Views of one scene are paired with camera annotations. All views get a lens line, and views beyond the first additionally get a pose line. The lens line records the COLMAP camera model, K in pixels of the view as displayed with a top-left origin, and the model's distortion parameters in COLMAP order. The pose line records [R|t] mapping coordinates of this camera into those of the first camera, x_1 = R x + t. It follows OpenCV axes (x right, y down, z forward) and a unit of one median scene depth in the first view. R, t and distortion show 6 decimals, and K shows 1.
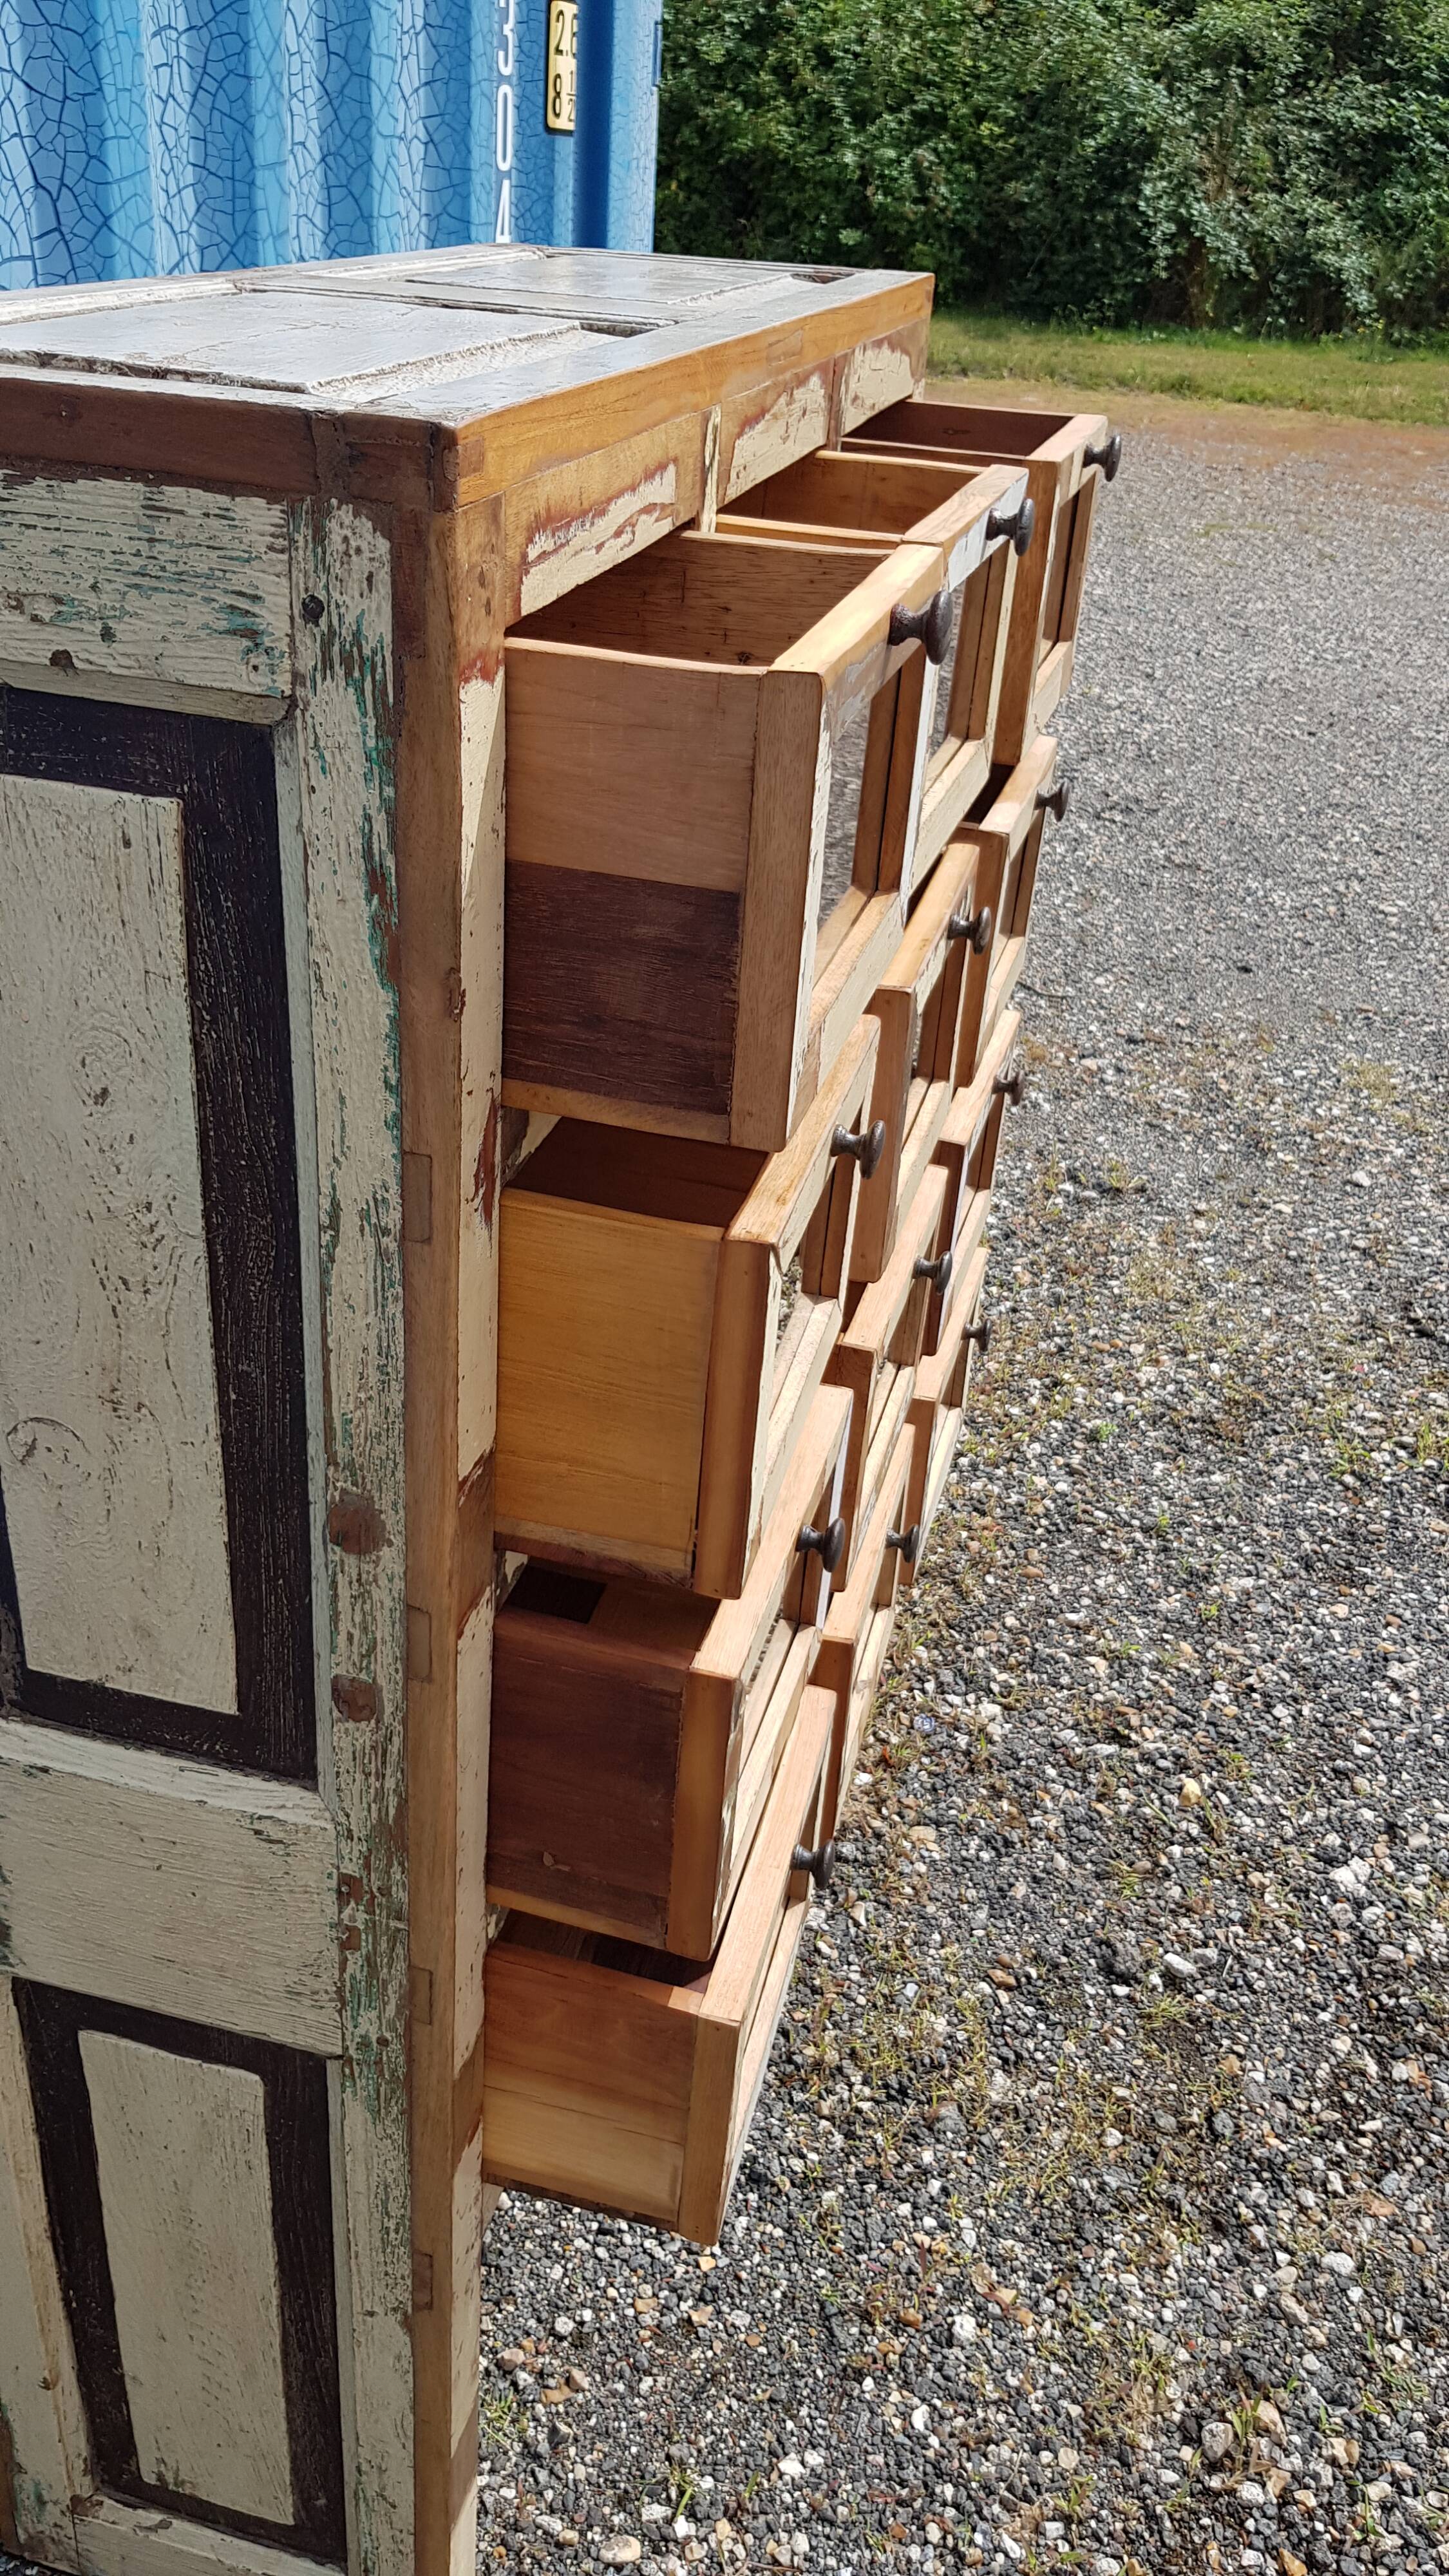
lens RADIAL K [[2006.2, 0, 725.7], [0, 2006.2, 1264.4], [0, 0, 1]] dist [0.087536, -0.157717]
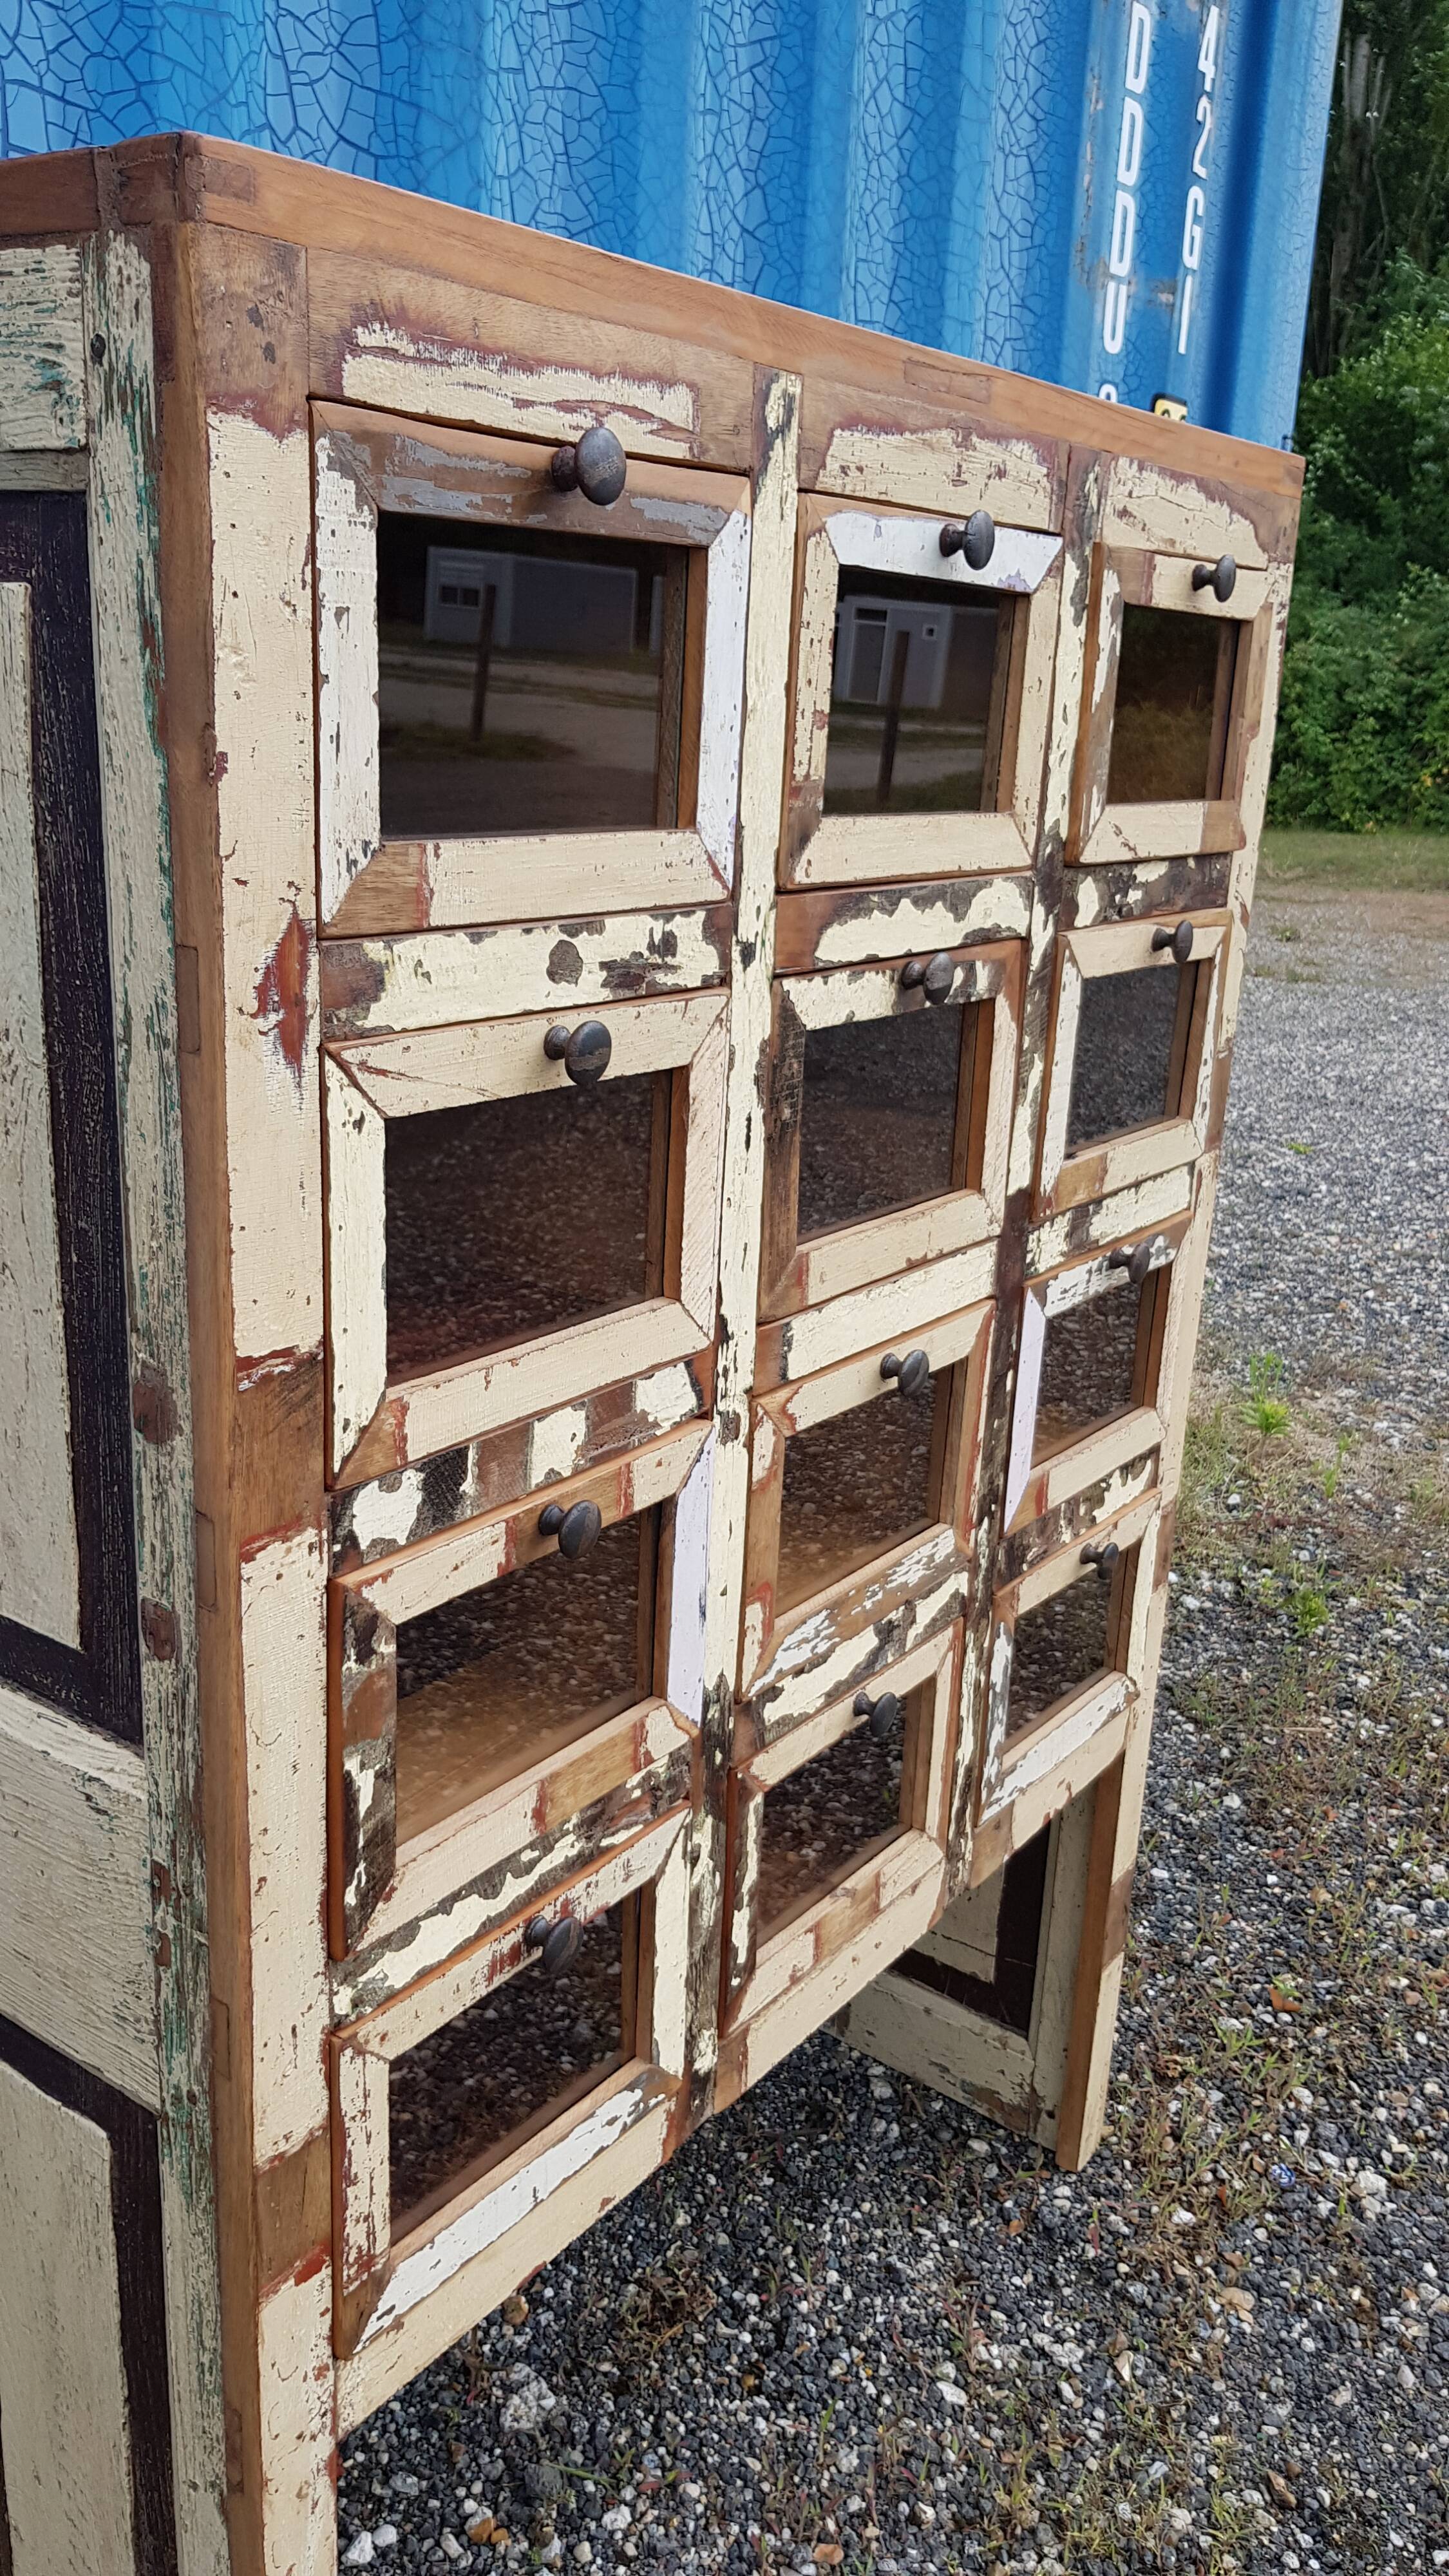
lens RADIAL K [[1998.4, 0, 723.7], [0, 1998.4, 1317.1], [0, 0, 1]] dist [0.074565, -0.134175]
pose [[0.927969, 0.089603, -0.361726, 0.348421], [-0.171301, 0.964598, -0.200515, 0.206117], [0.330954, 0.248035, 0.910466, 0.212942]]
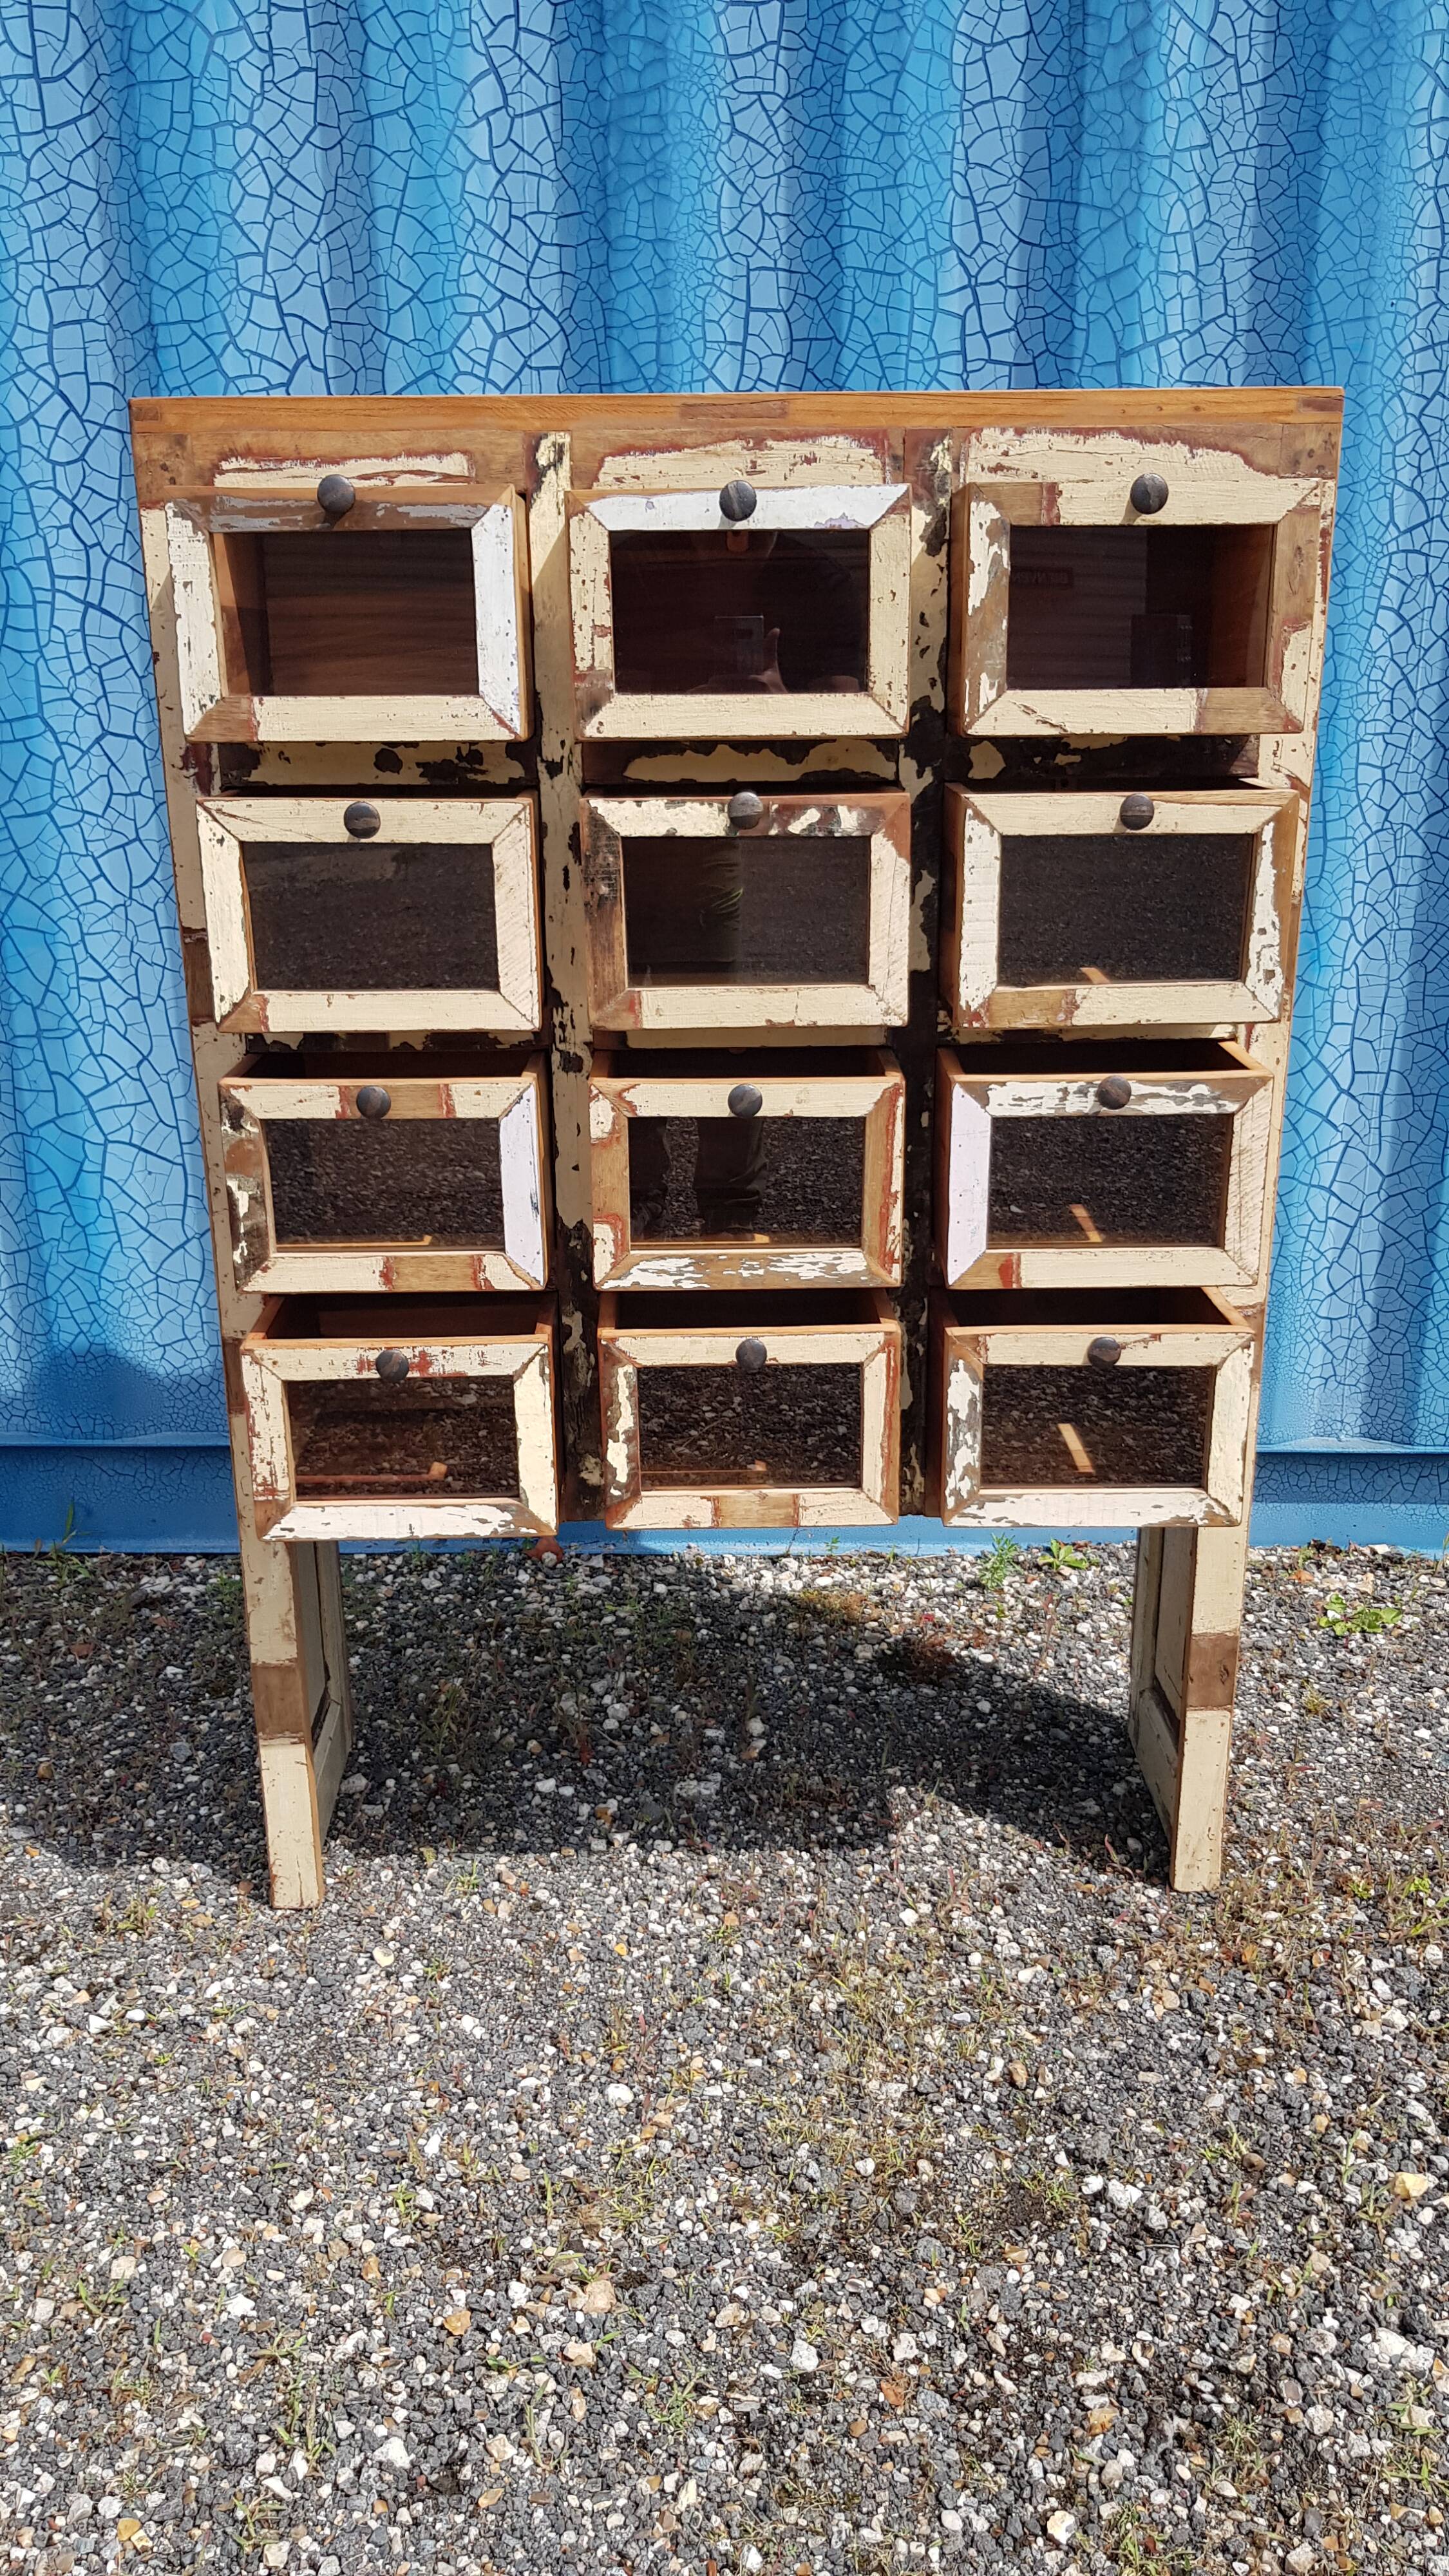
lens RADIAL K [[1998.5, 0, 724.5], [0, 1998.5, 1288.0], [0, 0, 1]] dist [0.073950, -0.131084]
pose [[0.265150, 0.225243, -0.937529, 1.757171], [-0.457712, 0.885197, 0.083221, 0.011548], [0.848643, 0.407052, 0.337807, 0.813171]]
